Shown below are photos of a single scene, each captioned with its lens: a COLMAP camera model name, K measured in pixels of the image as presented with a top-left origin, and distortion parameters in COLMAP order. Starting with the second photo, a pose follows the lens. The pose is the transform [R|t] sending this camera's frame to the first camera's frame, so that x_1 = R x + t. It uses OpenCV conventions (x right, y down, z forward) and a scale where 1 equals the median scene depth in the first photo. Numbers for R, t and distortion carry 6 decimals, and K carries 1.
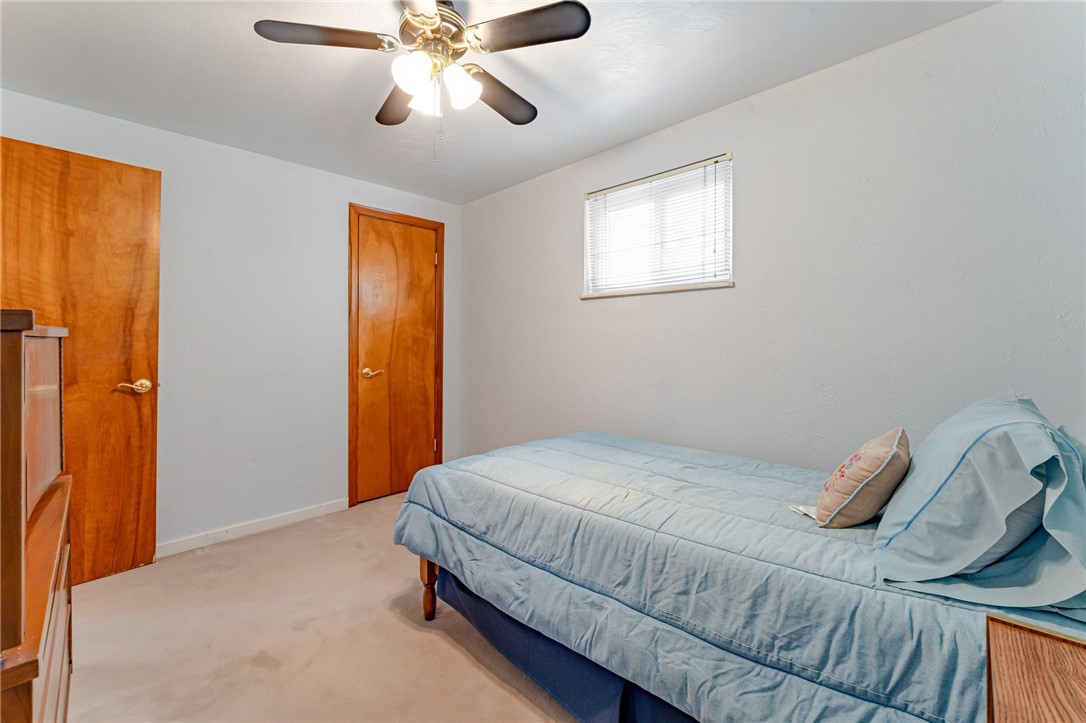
lens RADIAL K [[450.0, 0, 538.3], [0, 450.0, 342.5], [0, 0, 1]] dist [-0.001408, -0.000076]
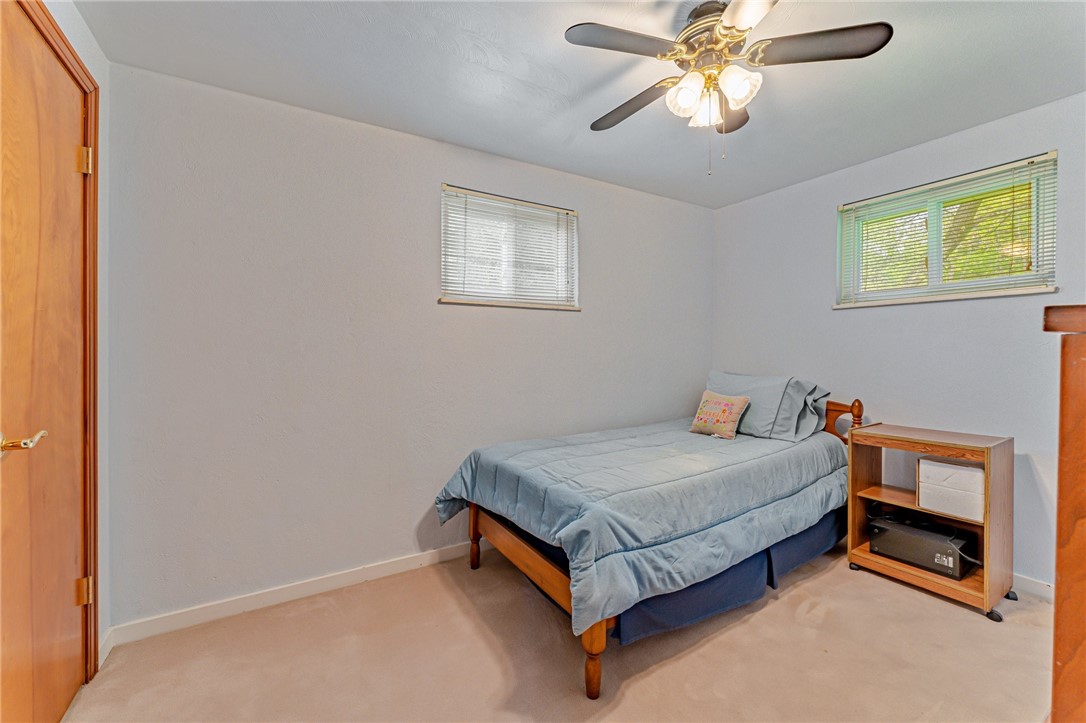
lens RADIAL K [[440.7, 0, 541.6], [0, 440.7, 357.7], [0, 0, 1]] dist [-0.007095, -0.000153]
pose [[0.227884, -0.011112, 0.973625, -1.199462], [0.003219, 0.999938, 0.010659, 0.003118], [-0.973683, 0.000705, 0.227906, 1.073717]]
